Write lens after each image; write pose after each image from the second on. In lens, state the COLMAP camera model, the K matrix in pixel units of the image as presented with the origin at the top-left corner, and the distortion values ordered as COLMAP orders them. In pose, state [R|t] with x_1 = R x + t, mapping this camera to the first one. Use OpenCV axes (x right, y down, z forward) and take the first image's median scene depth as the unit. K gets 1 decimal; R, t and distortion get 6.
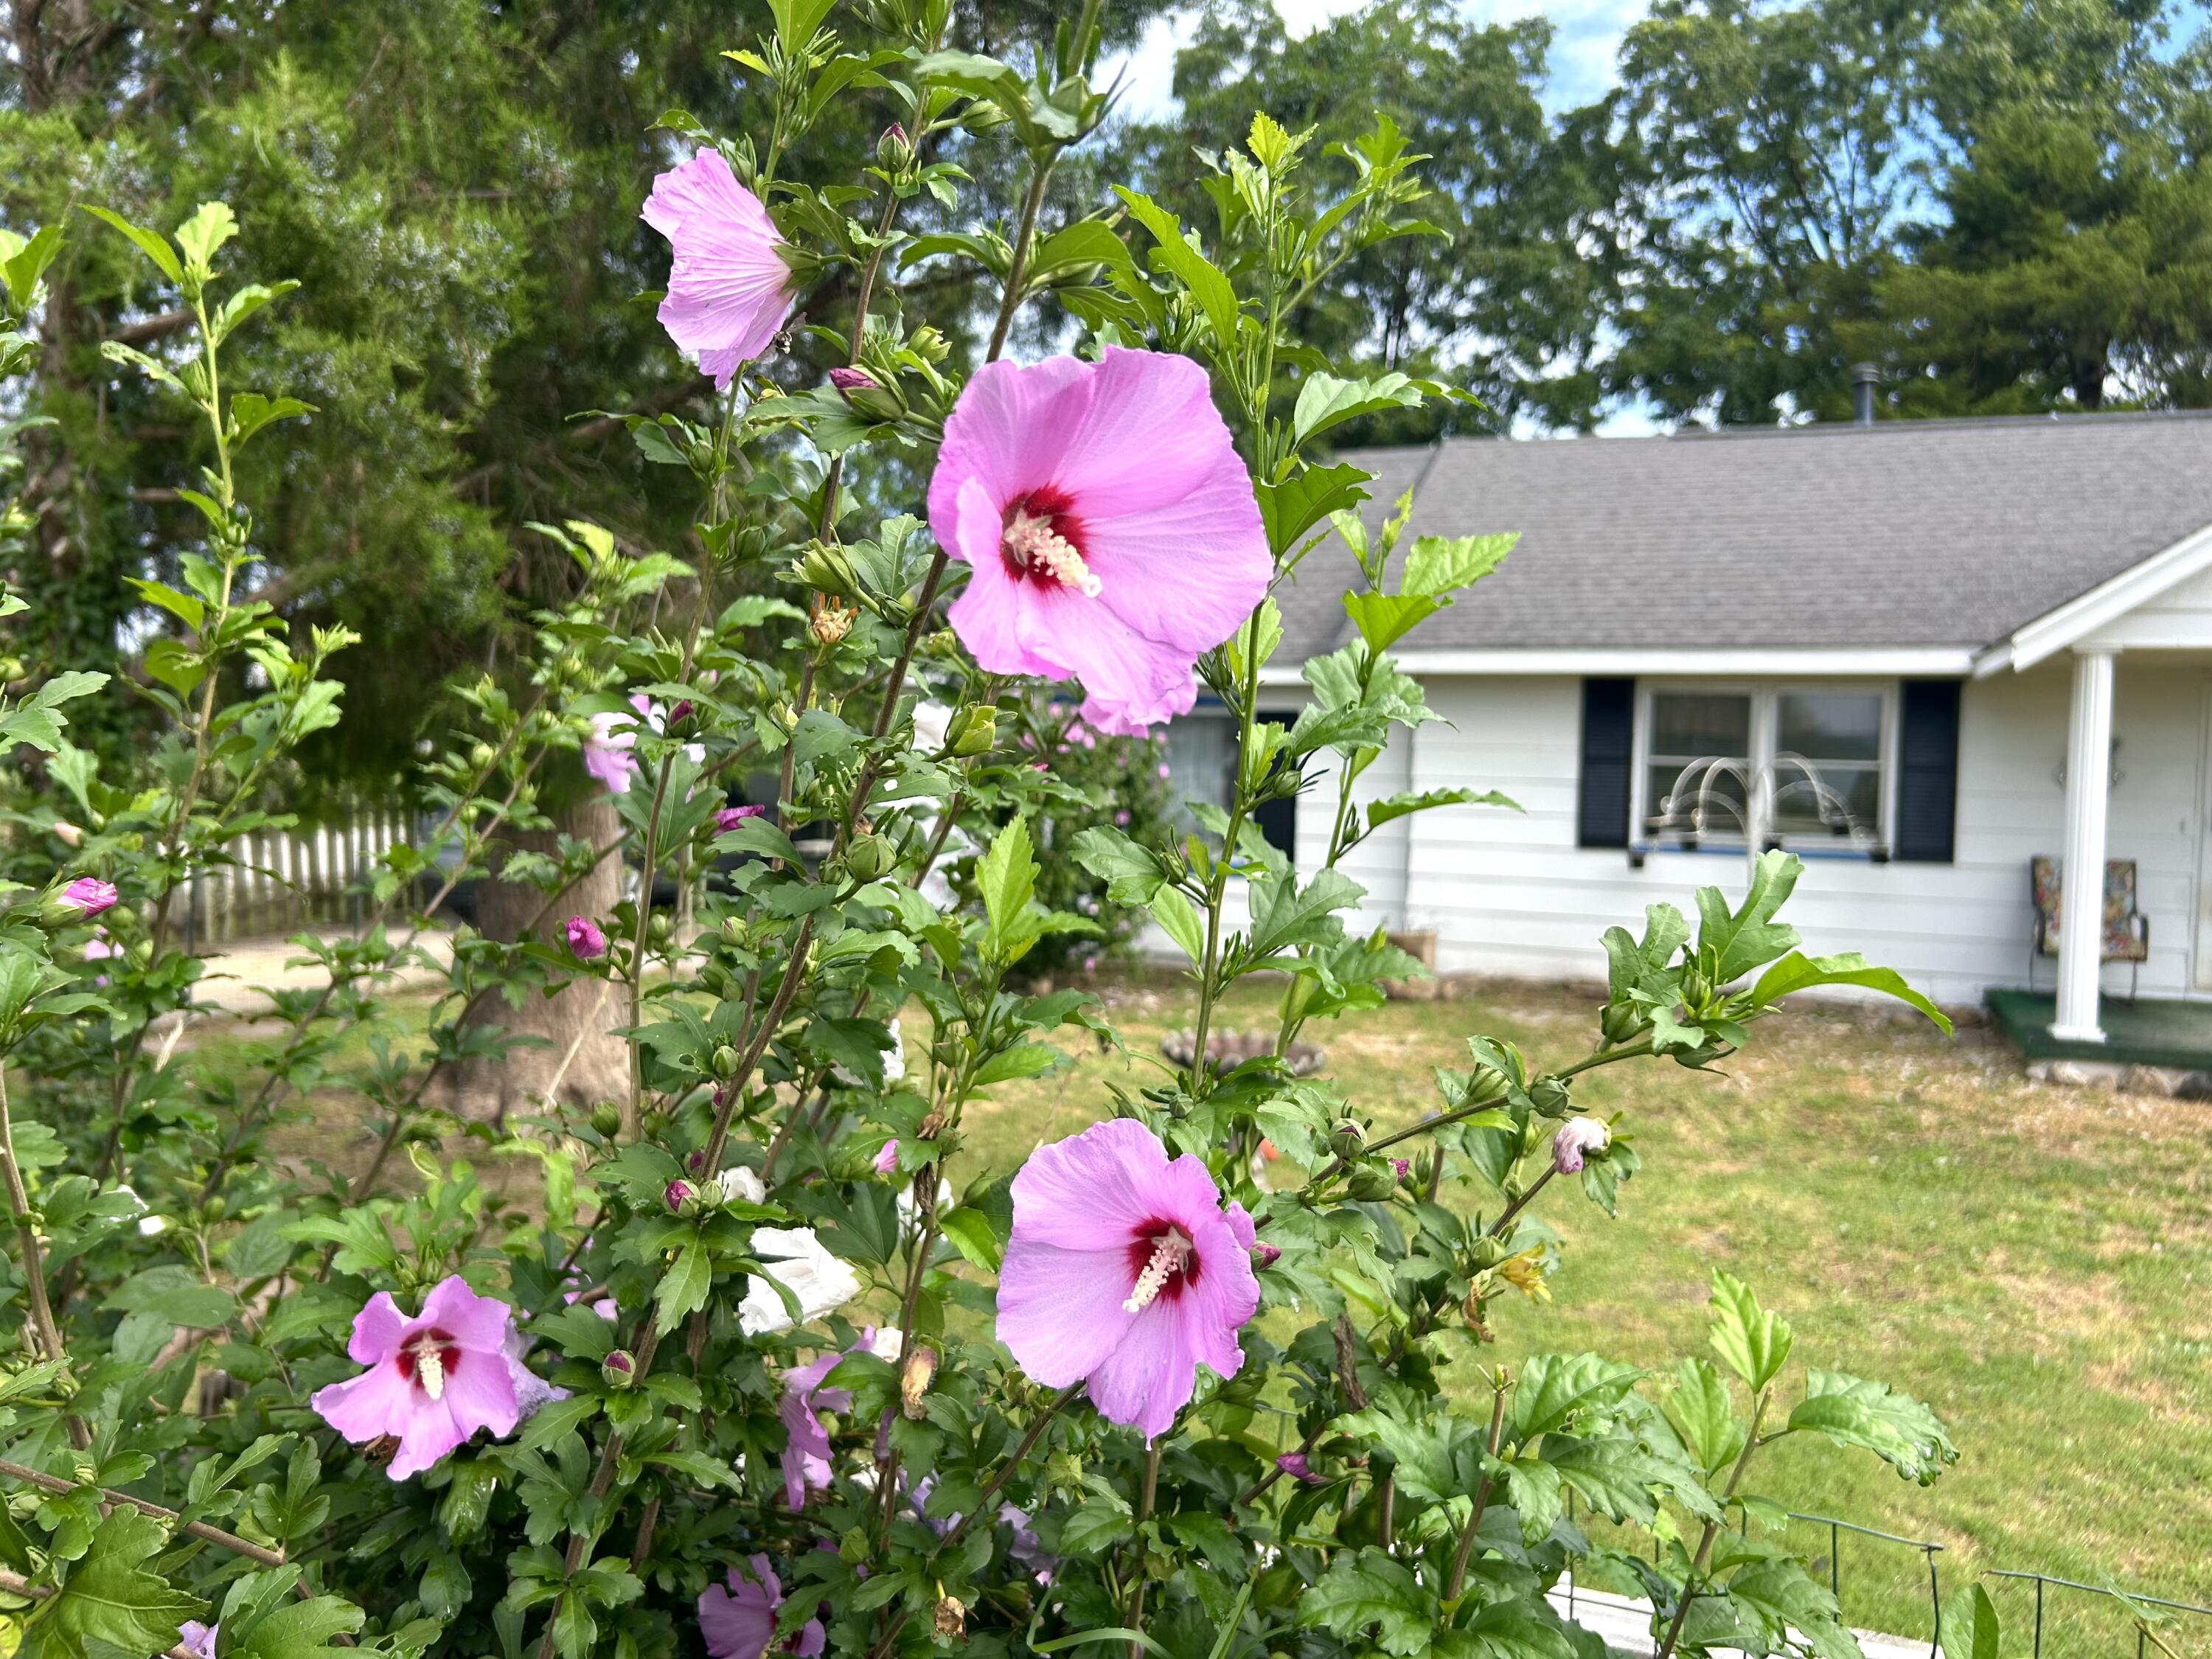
lens RADIAL K [[1674.1, 0, 1088.9], [0, 1674.1, 838.4], [0, 0, 1]] dist [0.053200, -0.059714]
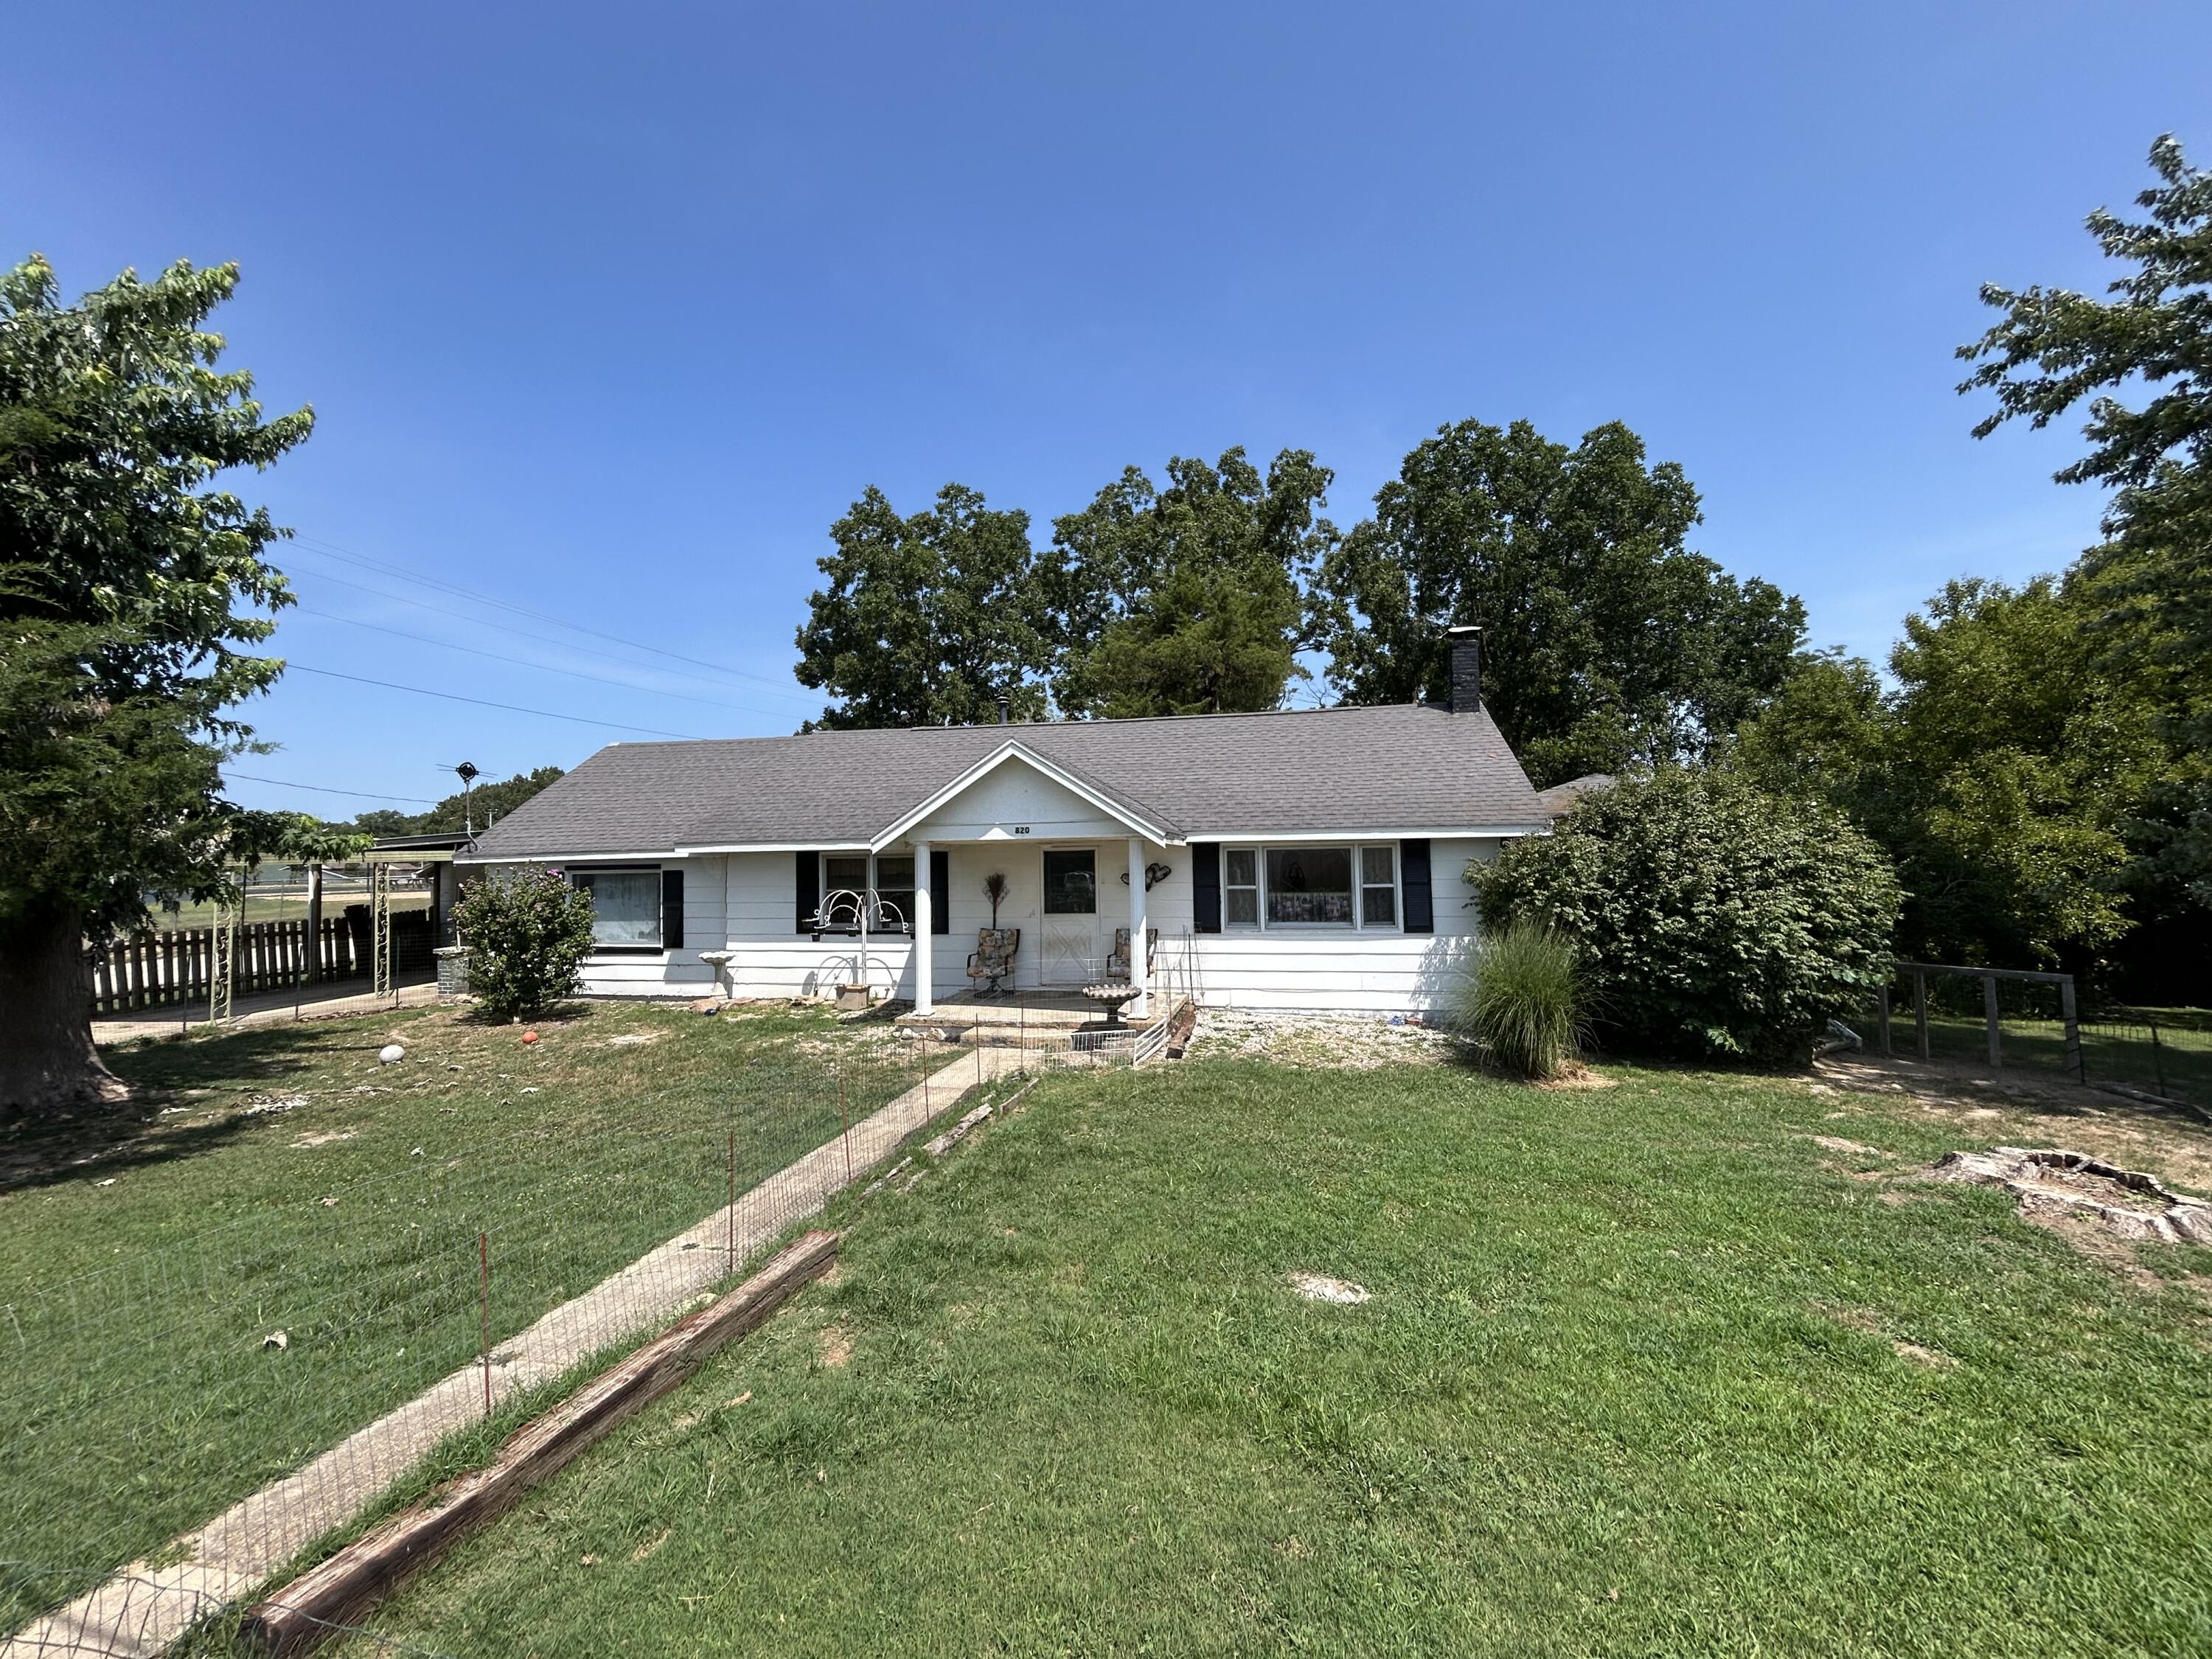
lens RADIAL K [[904.9, 0, 1106.5], [0, 904.9, 831.6], [0, 0, 1]] dist [-0.000644, 0.000318]
pose [[0.982521, -0.031427, 0.183481, 0.464447], [0.046994, 0.995596, -0.081119, -0.011336], [-0.180124, 0.088324, 0.979671, -0.169534]]
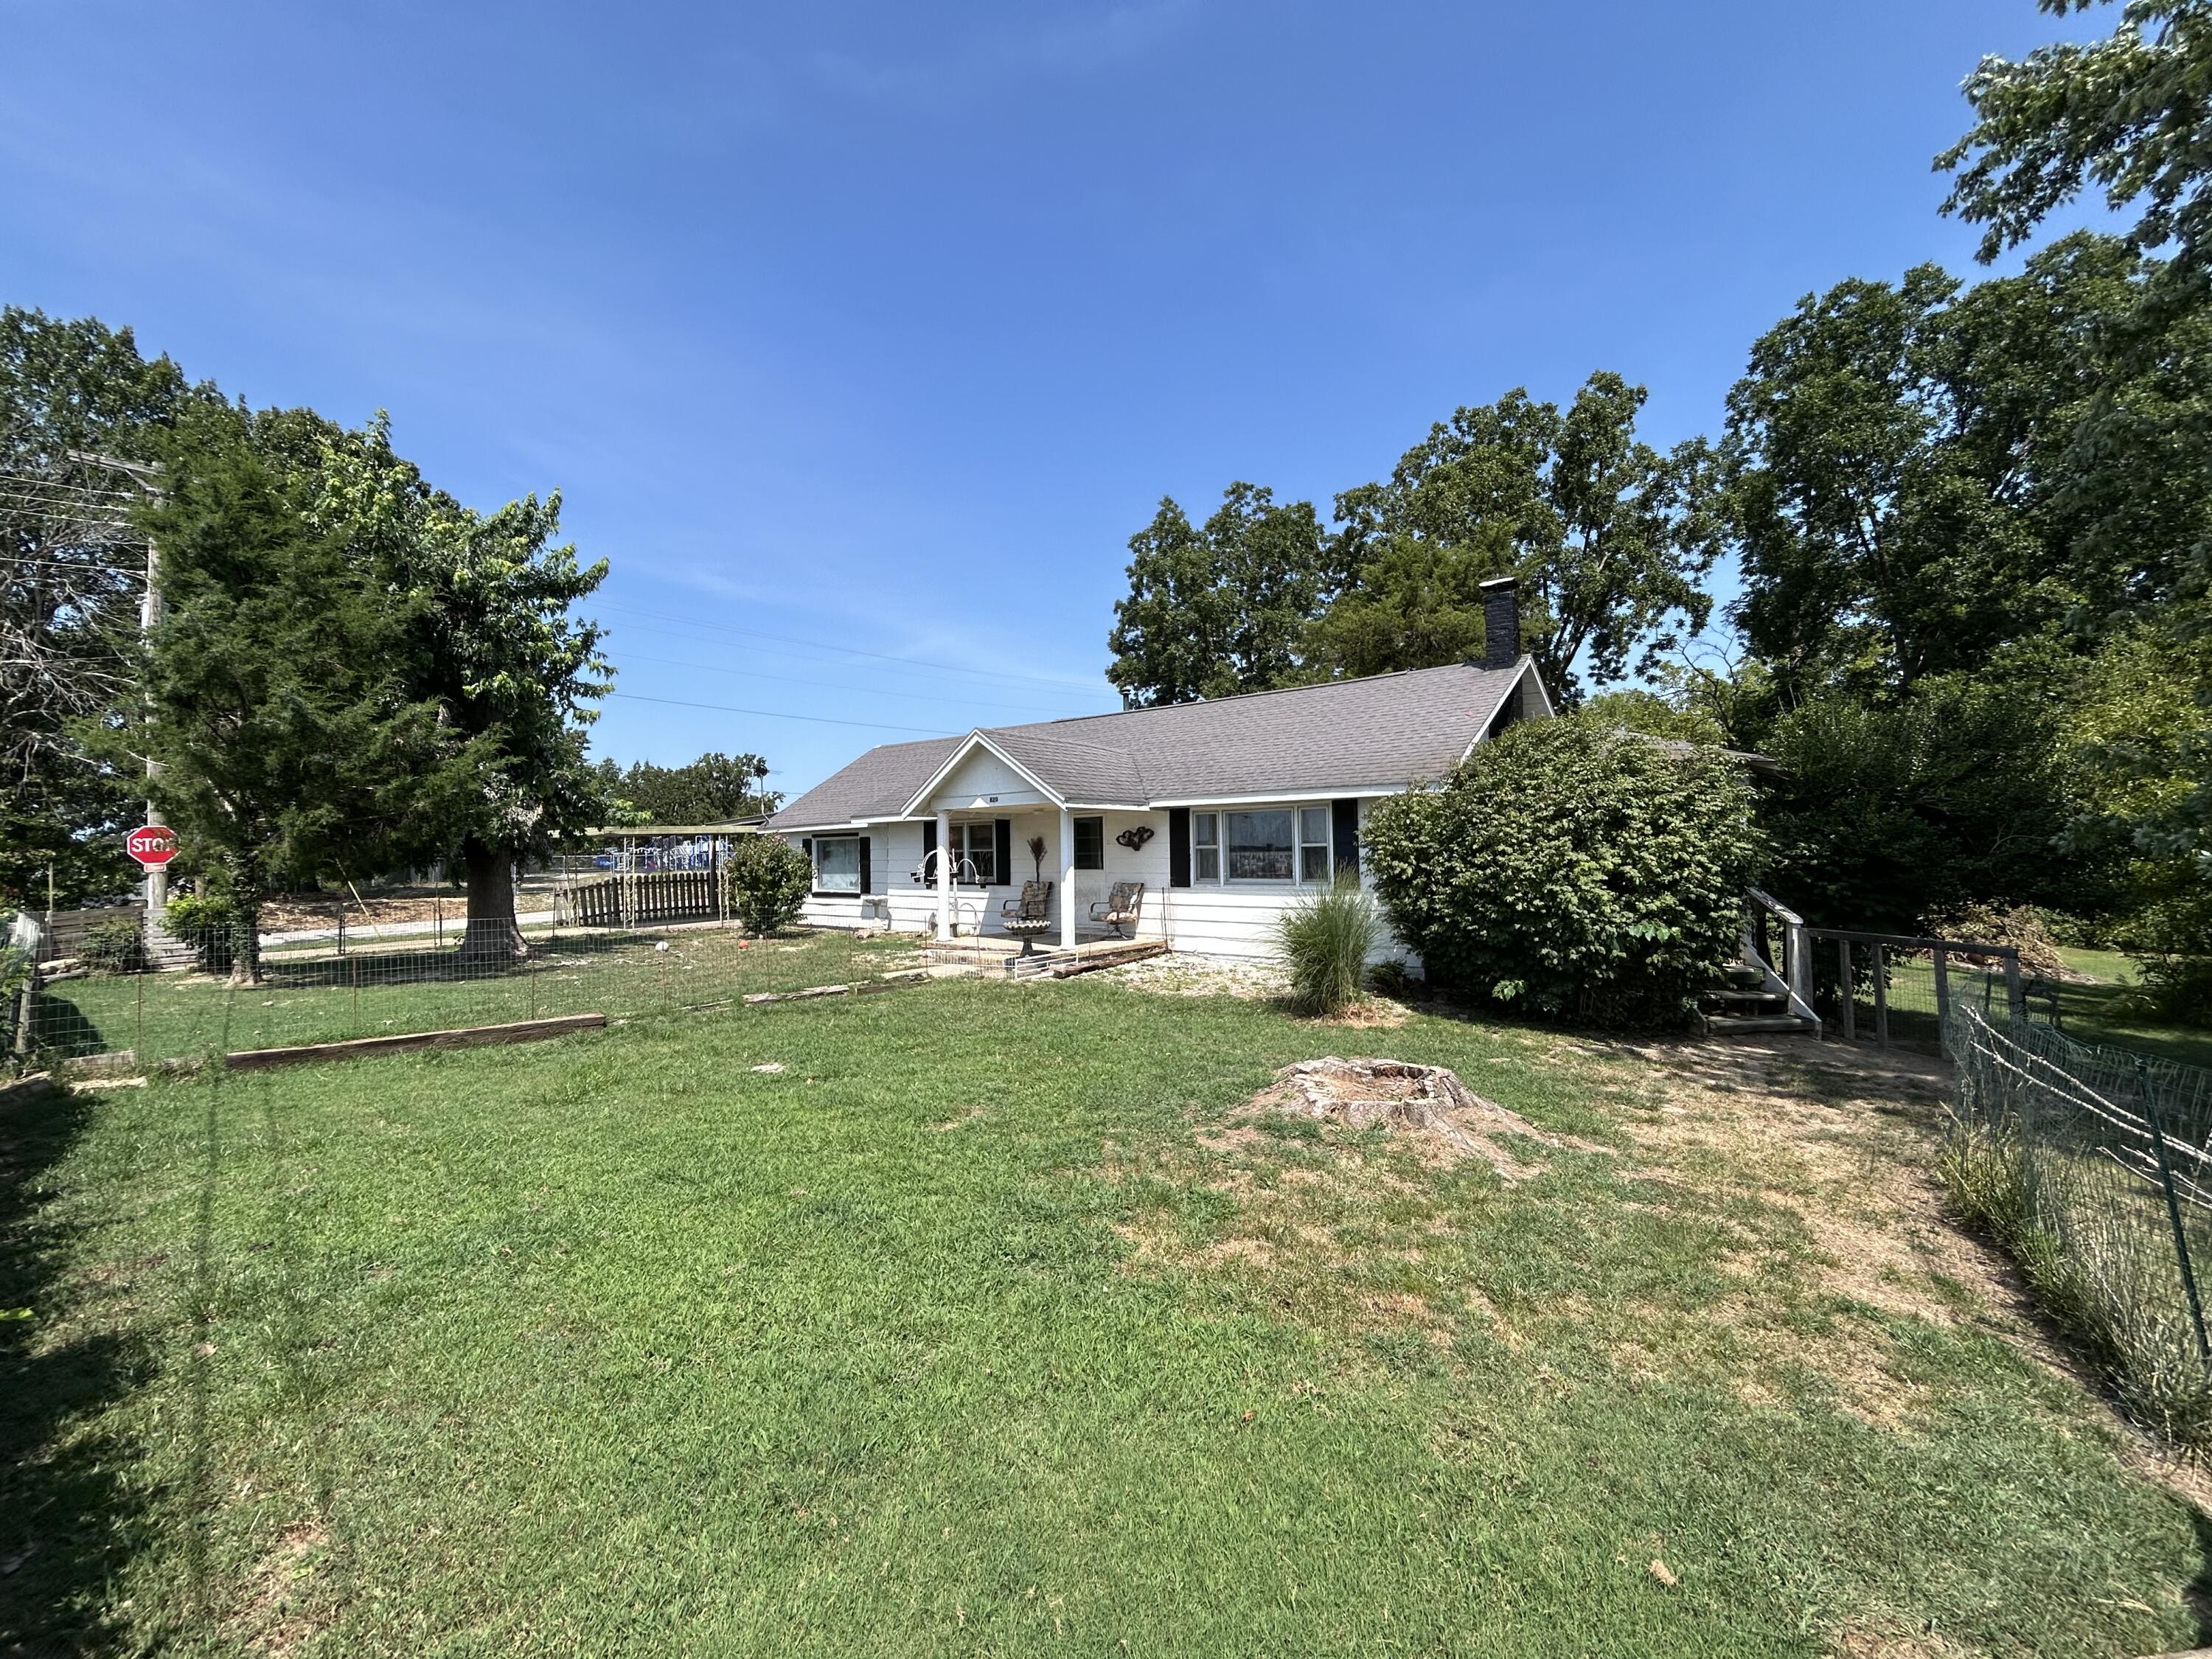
lens RADIAL K [[904.9, 0, 1109.4], [0, 904.9, 833.4], [0, 0, 1]] dist [-0.000644, 0.000318]
pose [[0.955809, -0.042661, -0.290876, 1.008307], [0.021094, 0.996817, -0.076883, 0.043491], [0.293231, 0.067350, 0.953667, -0.322558]]
